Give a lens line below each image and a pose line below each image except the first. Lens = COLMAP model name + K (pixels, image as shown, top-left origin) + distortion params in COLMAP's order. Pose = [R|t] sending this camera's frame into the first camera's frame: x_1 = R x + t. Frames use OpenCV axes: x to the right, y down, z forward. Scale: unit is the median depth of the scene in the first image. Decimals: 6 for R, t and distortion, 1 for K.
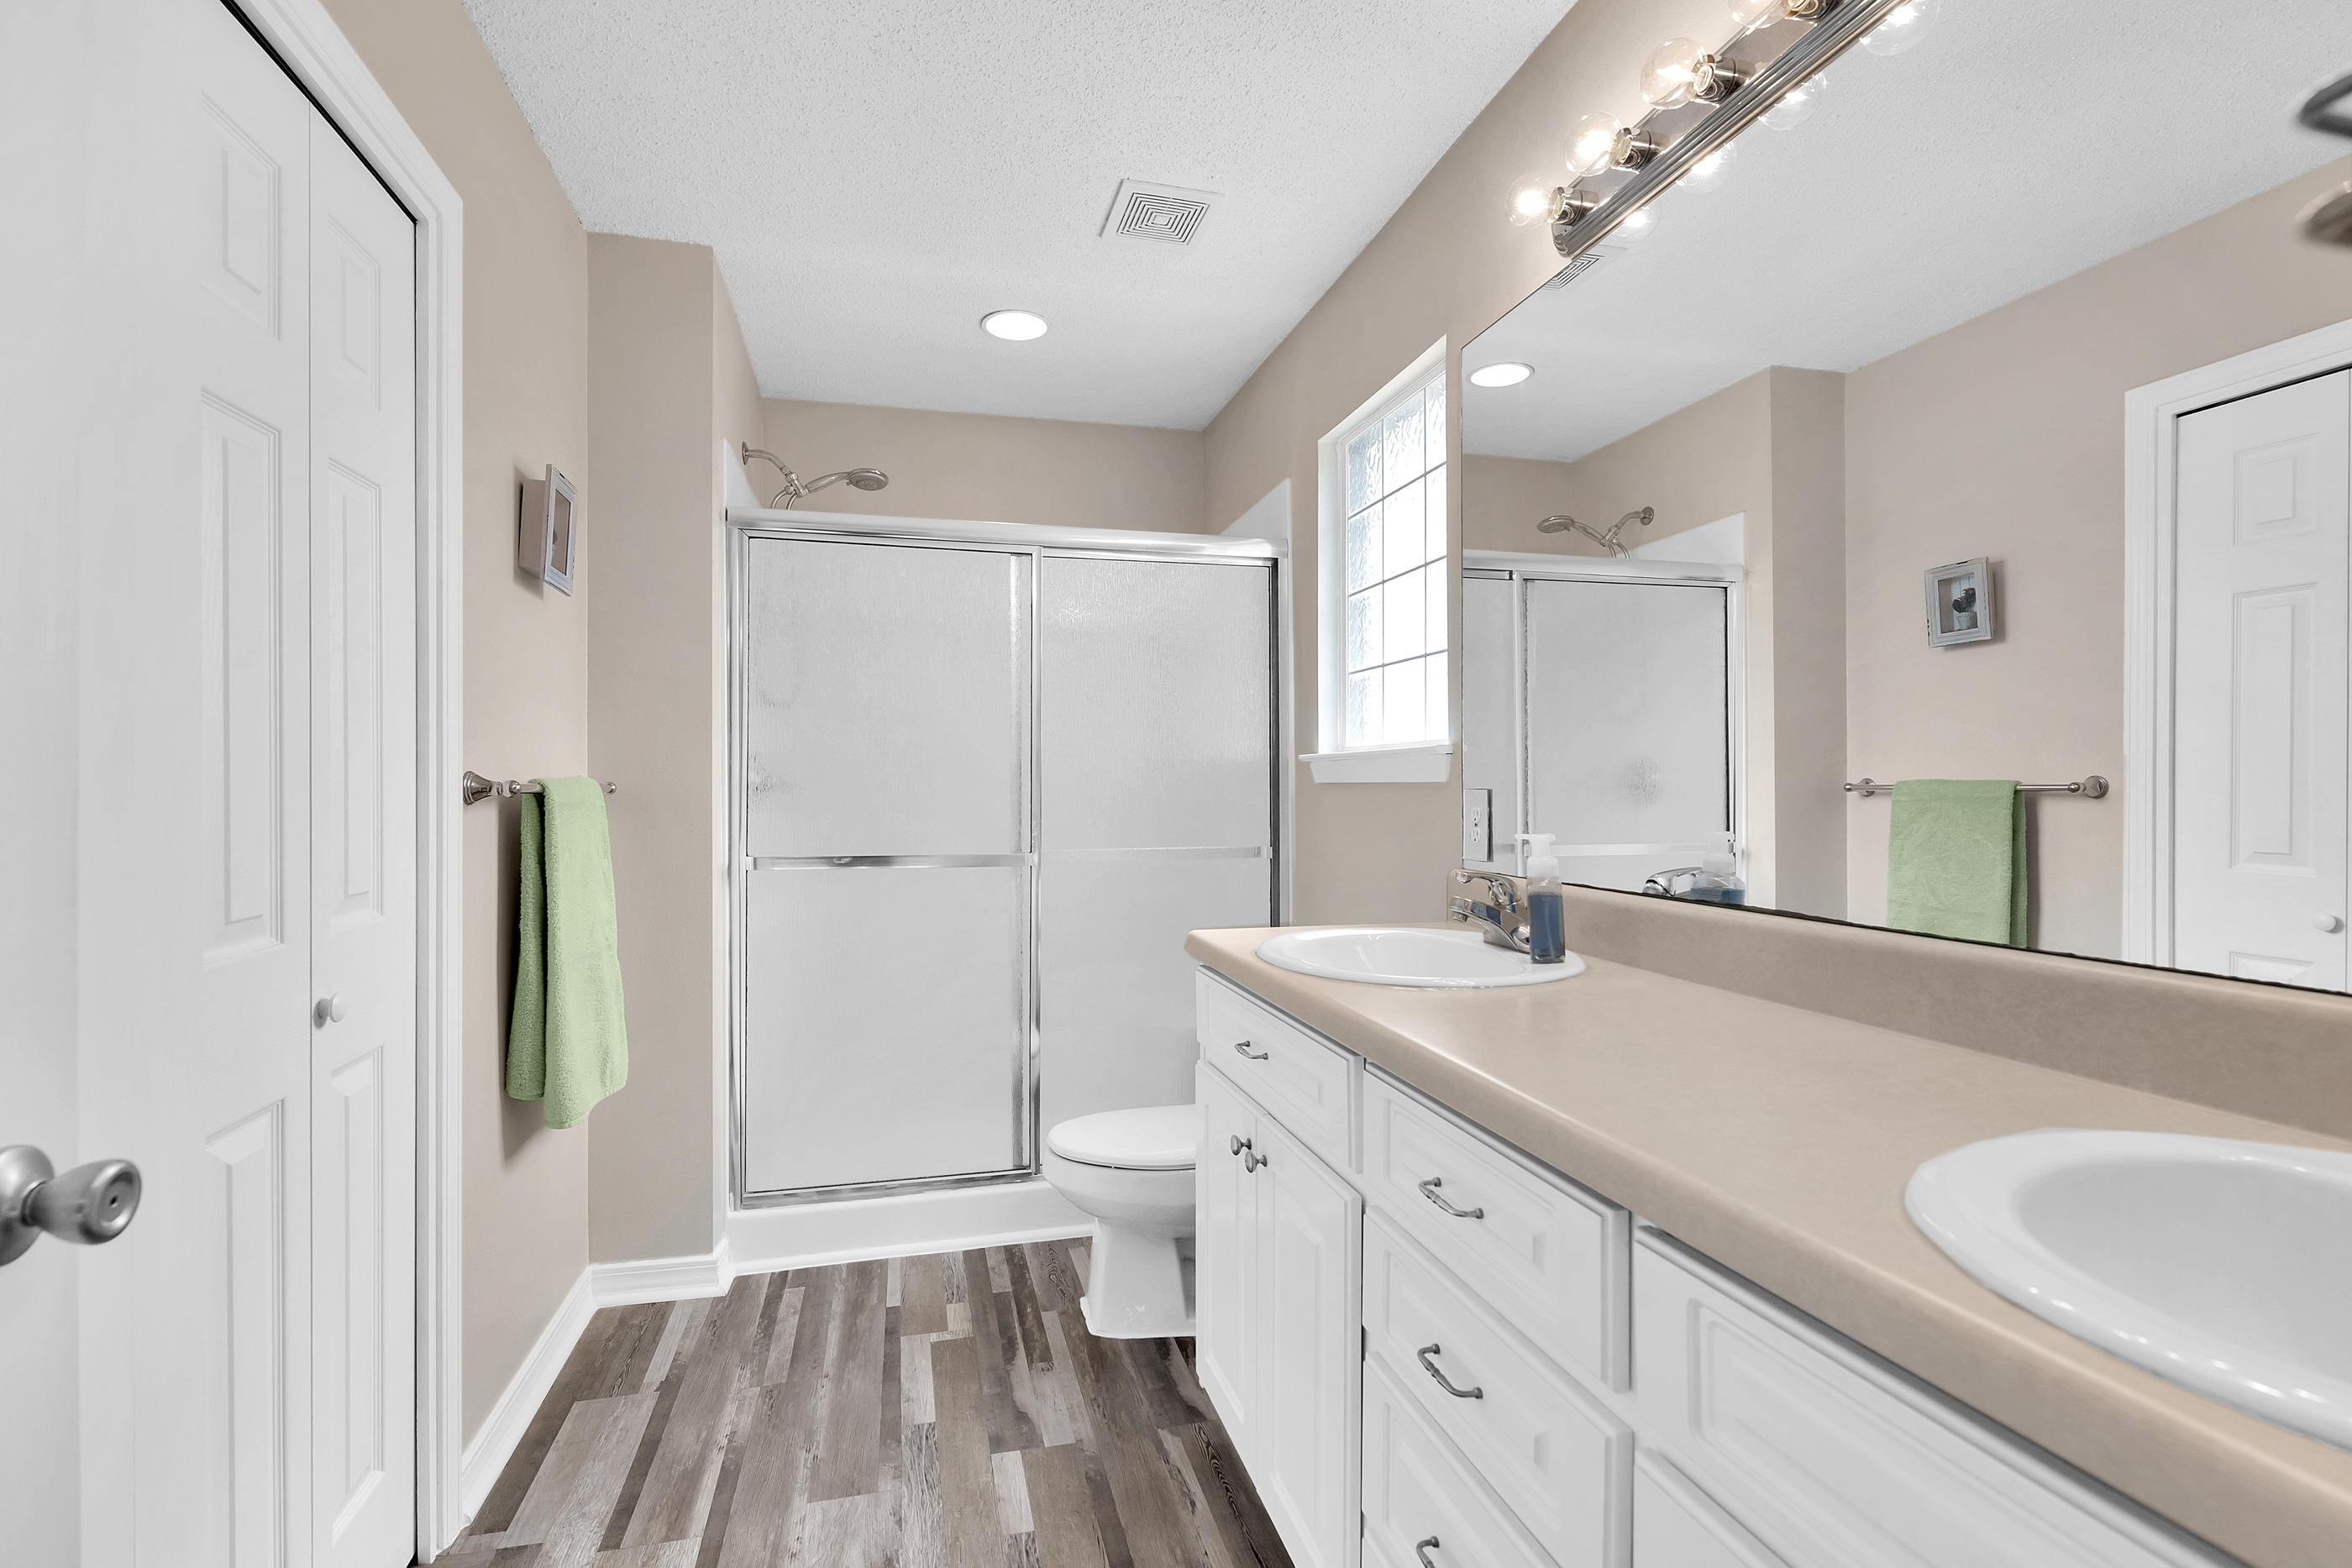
lens RADIAL K [[970.7, 0, 1172.6], [0, 970.7, 782.2], [0, 0, 1]] dist [0.003466, -0.004942]
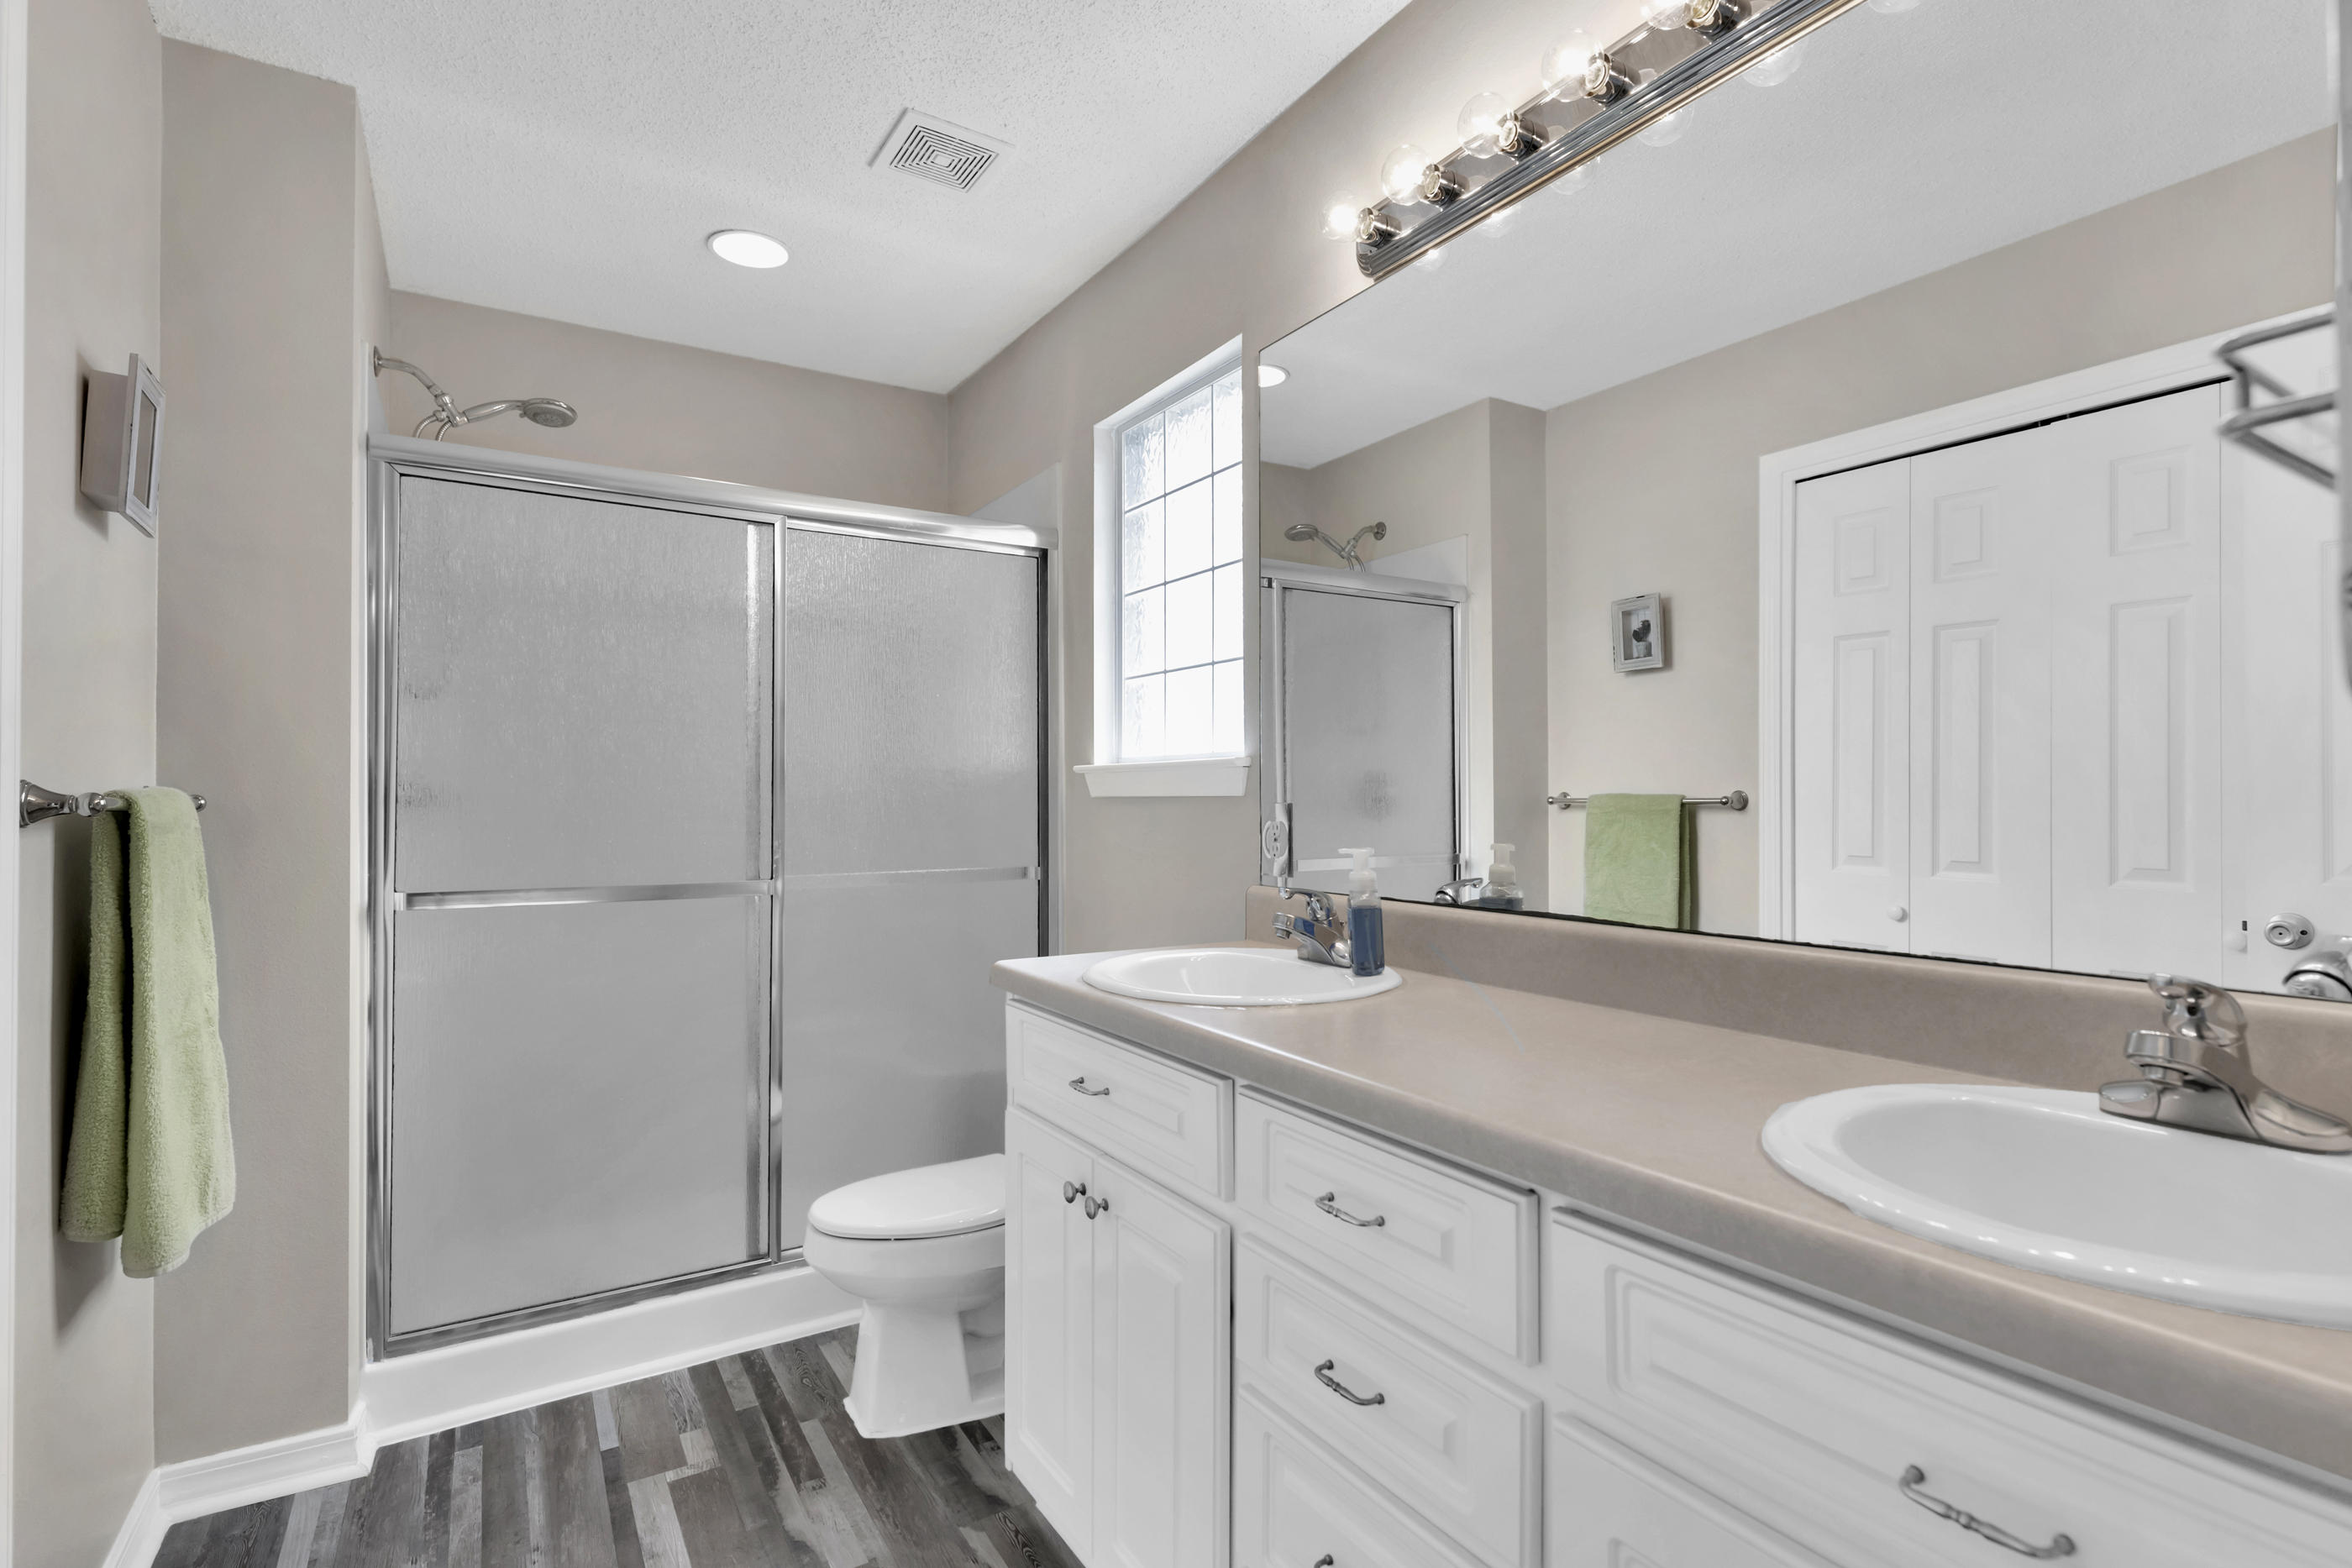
lens RADIAL K [[1094.6, 0, 1175.5], [0, 1094.6, 785.8], [0, 0, 1]] dist [0.009454, -0.007603]
pose [[0.947123, 0.004216, 0.320844, -0.136344], [-0.001936, 0.999971, -0.007423, -0.002120], [-0.320866, 0.006410, 0.947103, -0.012288]]
